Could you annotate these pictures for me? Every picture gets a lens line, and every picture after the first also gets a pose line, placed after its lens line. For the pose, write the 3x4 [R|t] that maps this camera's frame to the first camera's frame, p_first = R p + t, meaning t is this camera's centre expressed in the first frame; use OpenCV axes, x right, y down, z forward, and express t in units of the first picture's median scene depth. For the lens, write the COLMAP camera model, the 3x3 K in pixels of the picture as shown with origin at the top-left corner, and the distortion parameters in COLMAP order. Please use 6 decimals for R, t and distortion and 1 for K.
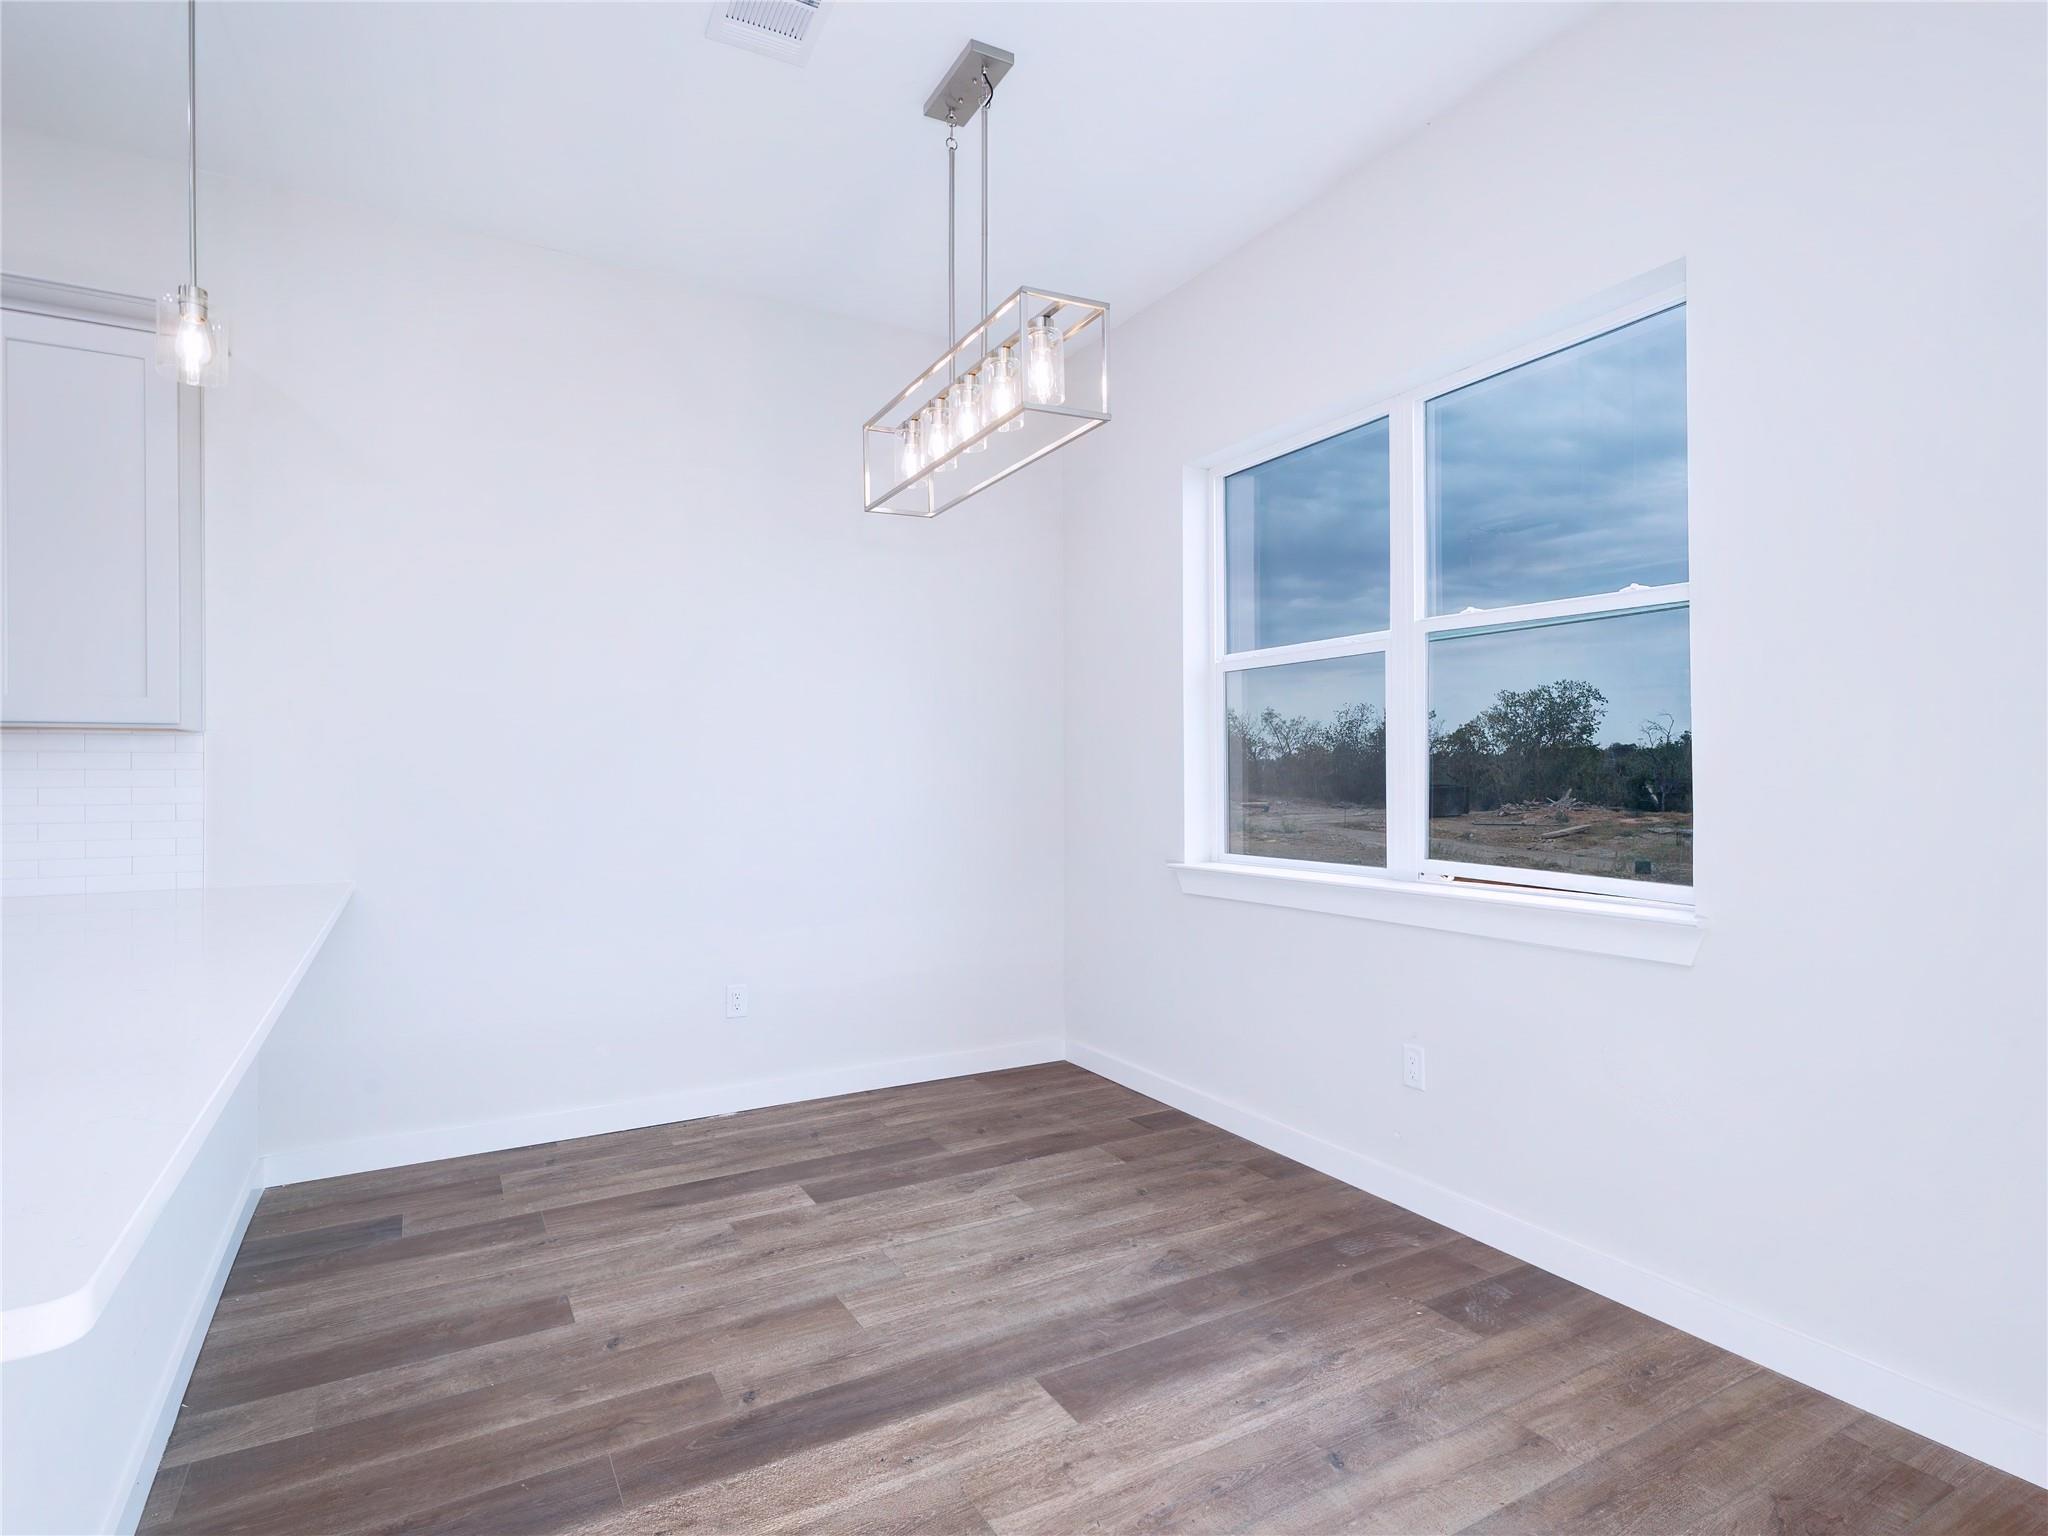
lens RADIAL K [[1065.9, 0, 1026.8], [0, 1065.9, 764.0], [0, 0, 1]] dist [0.004561, -0.001366]
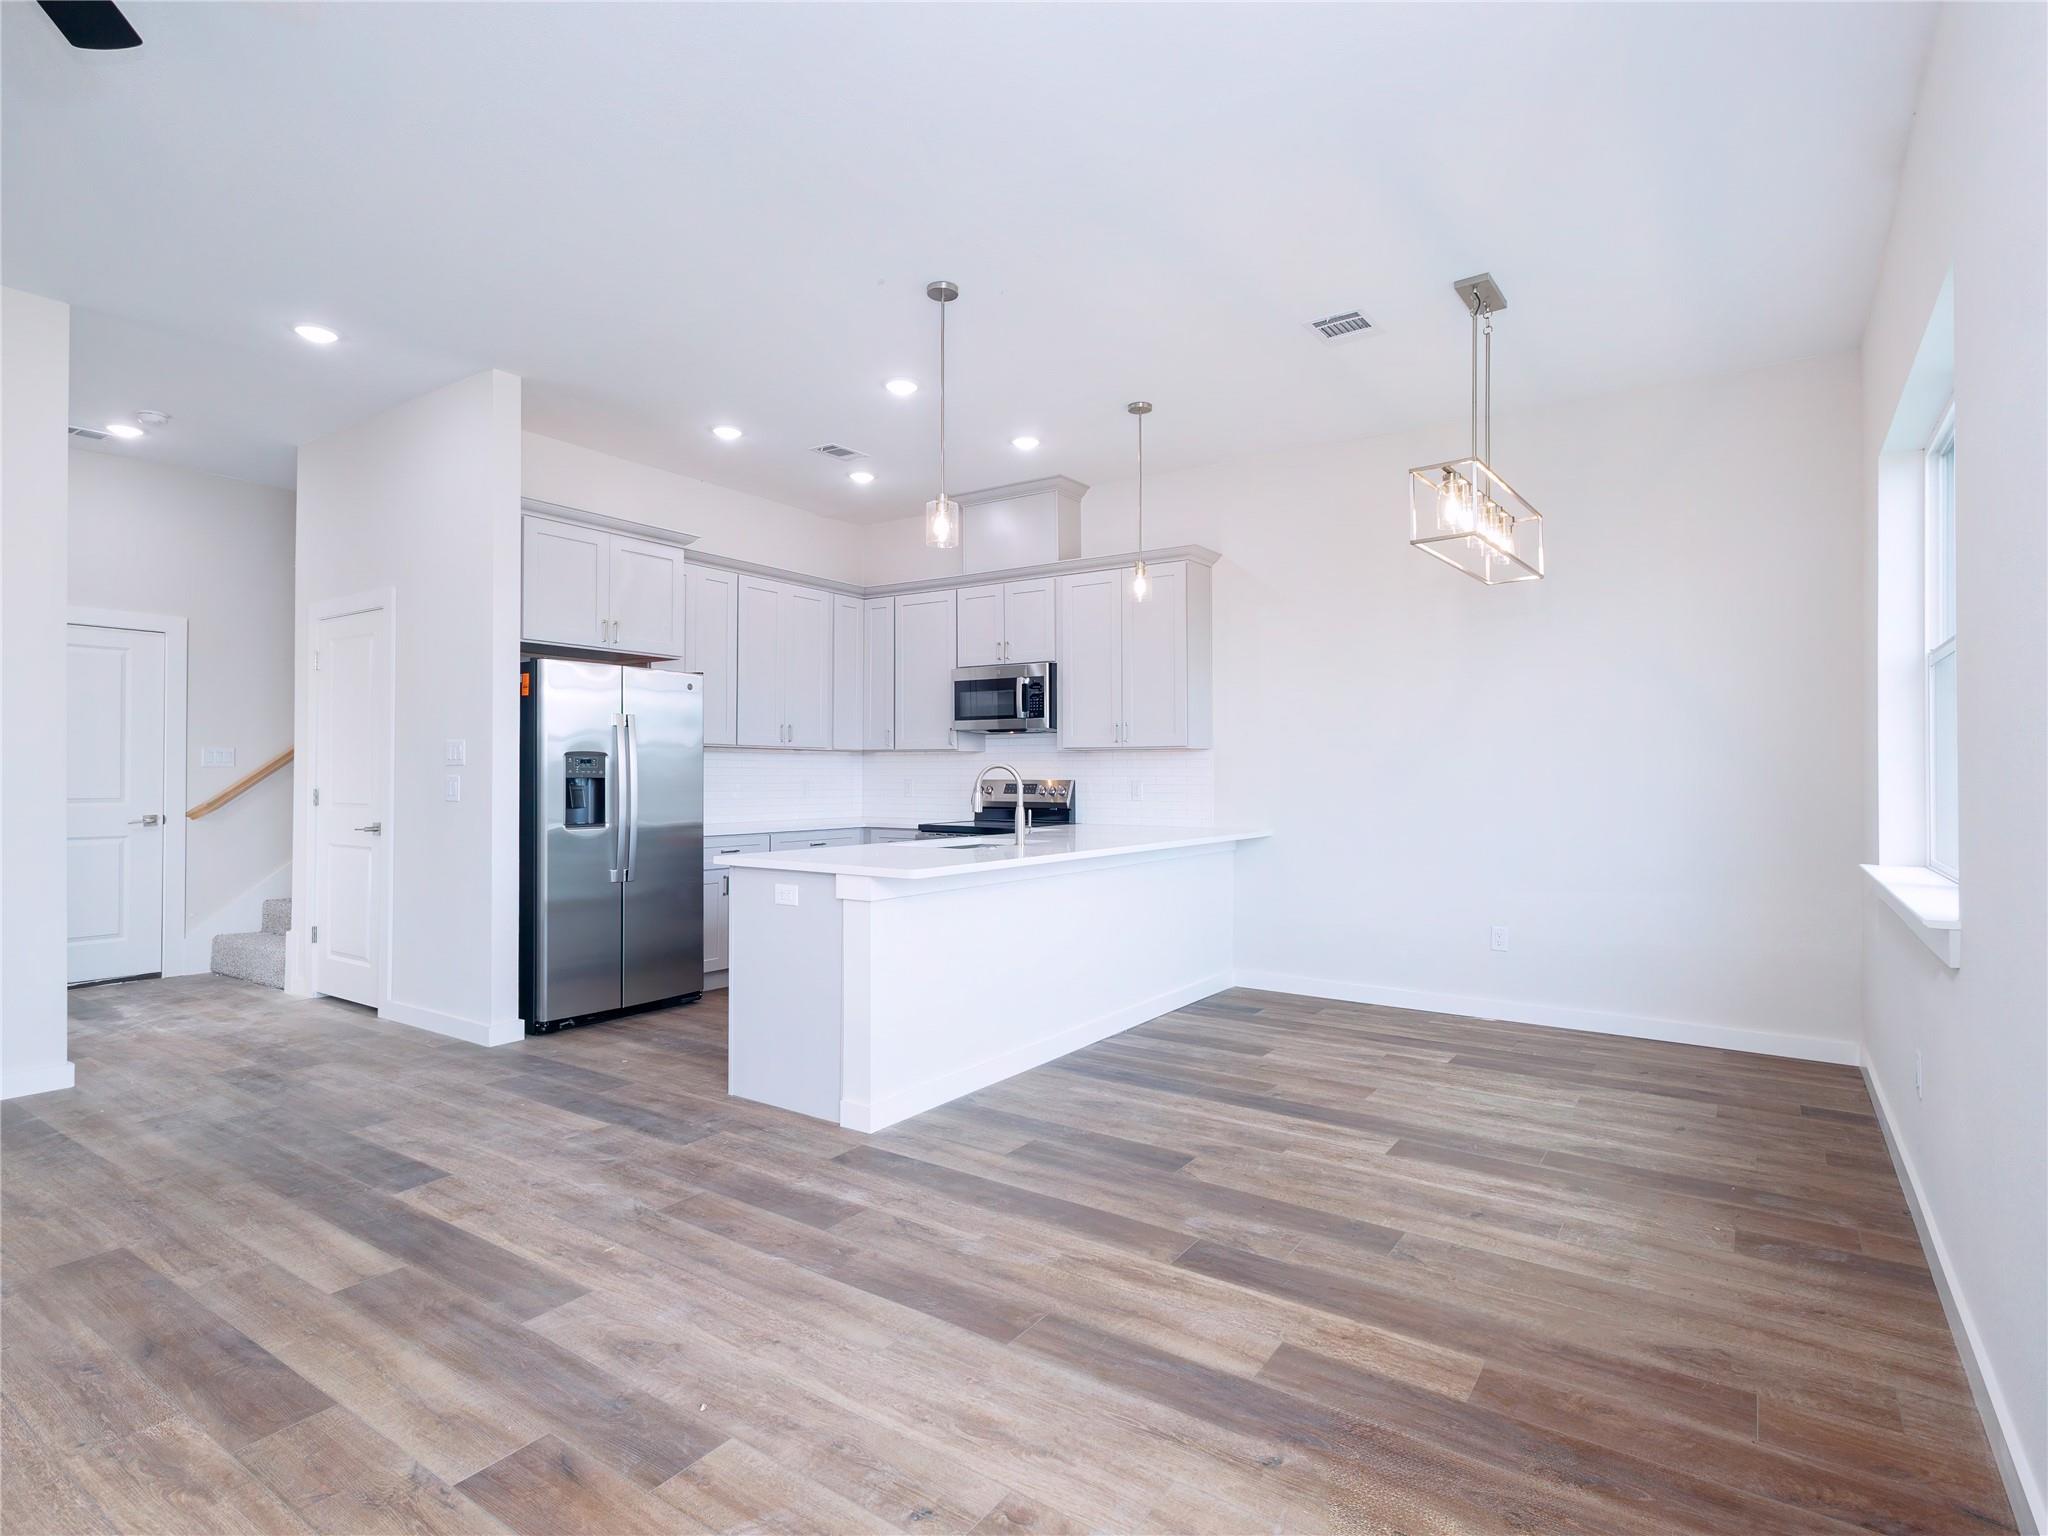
lens RADIAL K [[1056.4, 0, 1030.7], [0, 1056.4, 765.3], [0, 0, 1]] dist [0.003781, -0.000445]
pose [[0.433637, -0.000048, -0.901087, 1.106236], [0.001351, 0.999999, 0.000597, -0.002154], [0.901086, -0.001476, 0.433637, -0.197461]]
